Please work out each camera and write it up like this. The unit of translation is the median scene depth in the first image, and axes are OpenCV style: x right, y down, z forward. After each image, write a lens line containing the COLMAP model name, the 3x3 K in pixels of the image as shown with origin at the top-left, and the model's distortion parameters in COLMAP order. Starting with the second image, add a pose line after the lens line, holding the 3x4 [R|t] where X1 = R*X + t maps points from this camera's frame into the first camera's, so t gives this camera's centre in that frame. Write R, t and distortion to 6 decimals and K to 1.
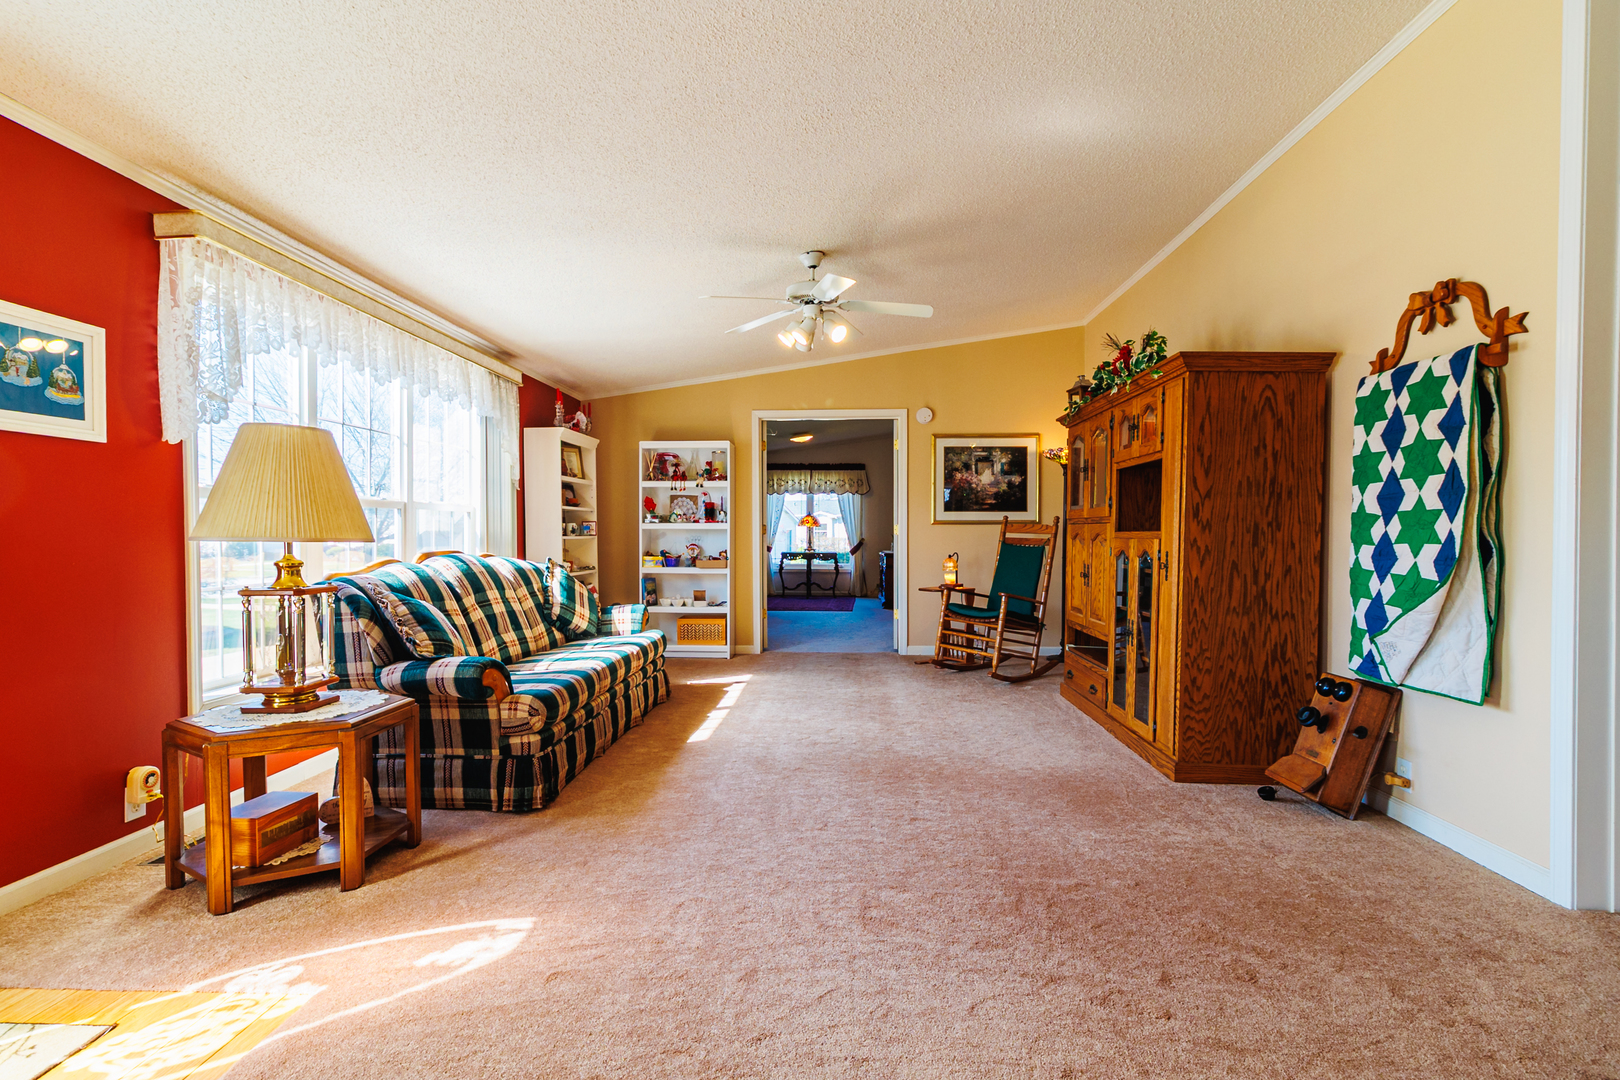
lens RADIAL K [[763.7, 0, 770.8], [0, 763.7, 536.6], [0, 0, 1]] dist [-0.001050, -0.000111]
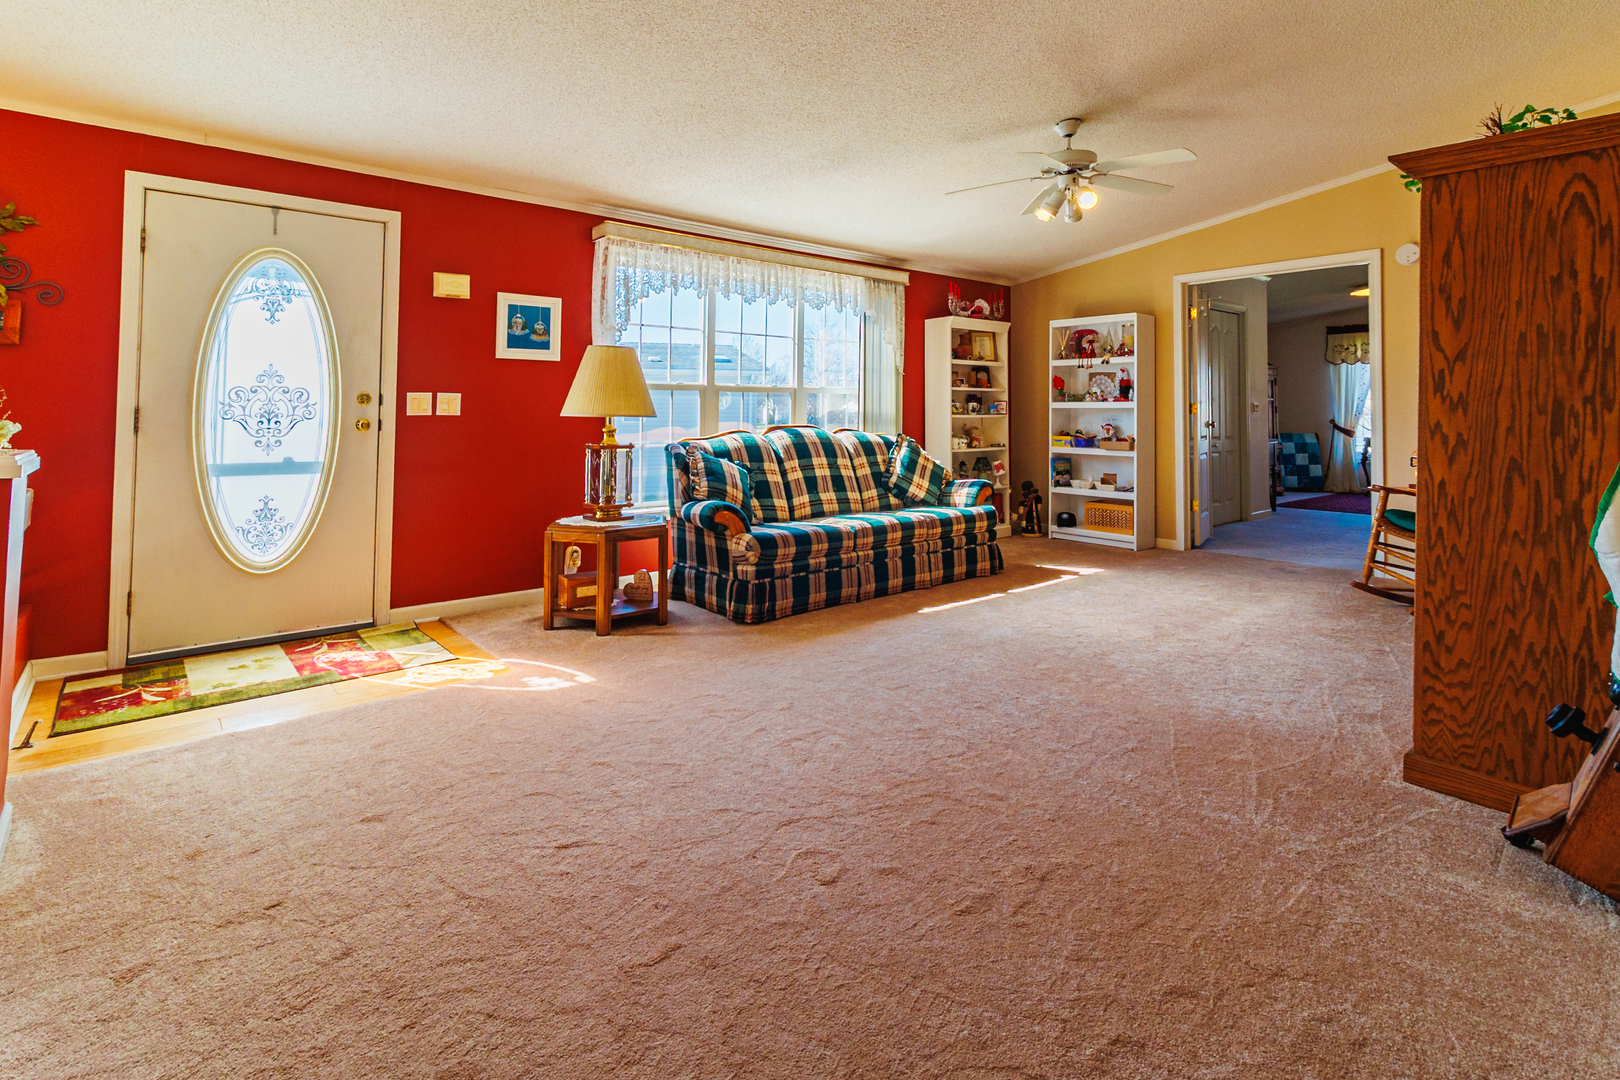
lens RADIAL K [[791.4, 0, 810.4], [0, 791.4, 374.6], [0, 0, 1]] dist [0.002104, 0.000269]
pose [[0.686079, -0.031997, -0.726823, 0.685250], [-0.005490, 0.998776, -0.049151, -0.002174], [0.727507, 0.037712, 0.685064, 0.116794]]
